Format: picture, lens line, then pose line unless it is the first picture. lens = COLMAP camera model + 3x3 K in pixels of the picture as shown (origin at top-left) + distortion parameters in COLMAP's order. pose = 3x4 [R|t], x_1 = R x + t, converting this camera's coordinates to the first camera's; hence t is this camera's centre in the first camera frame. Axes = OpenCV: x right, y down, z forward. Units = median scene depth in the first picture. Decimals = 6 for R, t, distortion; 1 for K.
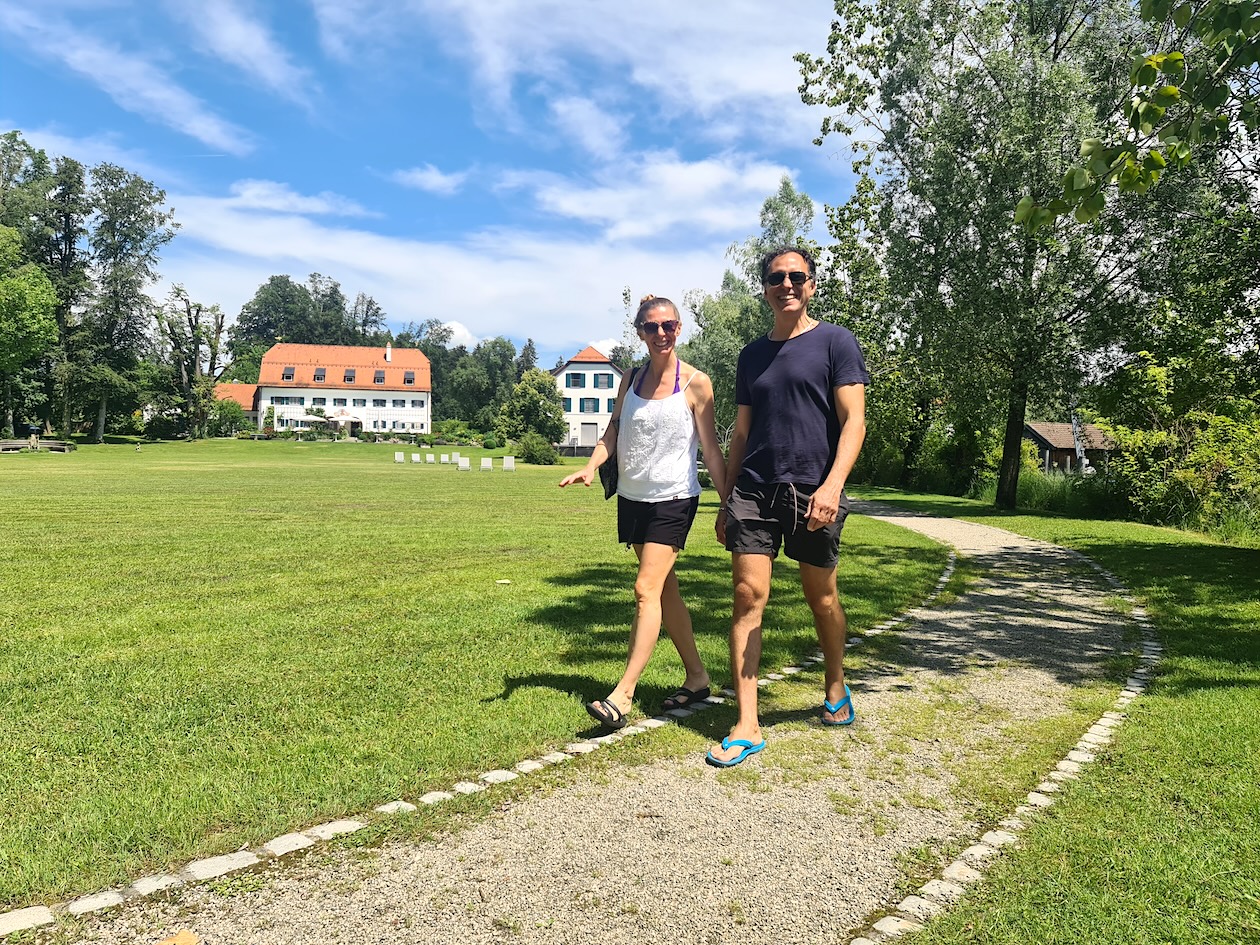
lens RADIAL K [[896.8, 0, 630.0], [0, 896.8, 472.5], [0, 0, 1]] dist [0.039846, -0.003649]
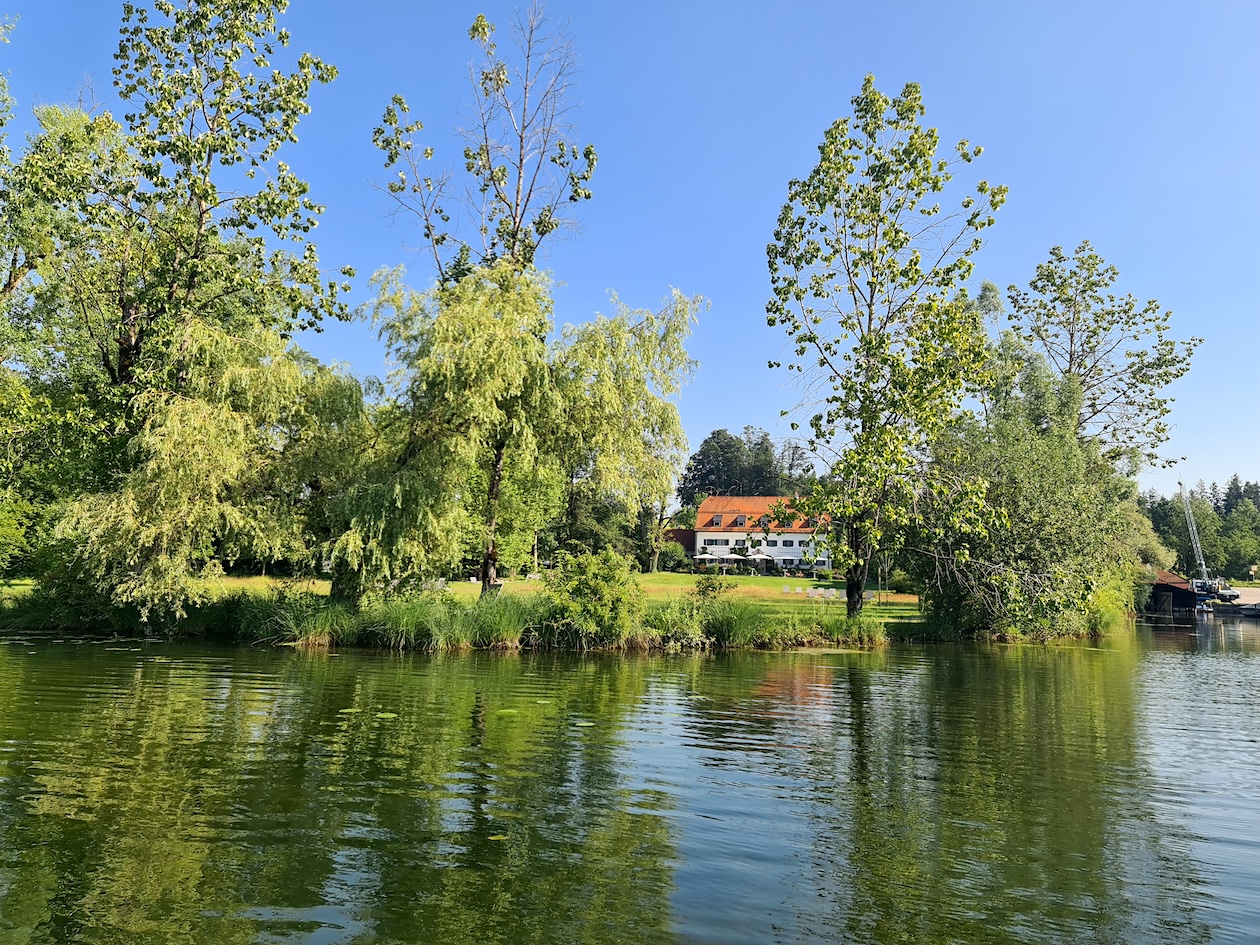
lens RADIAL K [[896.8, 0, 630.0], [0, 896.8, 472.5], [0, 0, 1]] dist [0.039846, -0.003649]
pose [[0.890939, -0.041728, -0.452202, 0.072507], [-0.025743, 0.989527, -0.142031, 0.003408], [0.453393, 0.138182, 0.880534, -0.143811]]
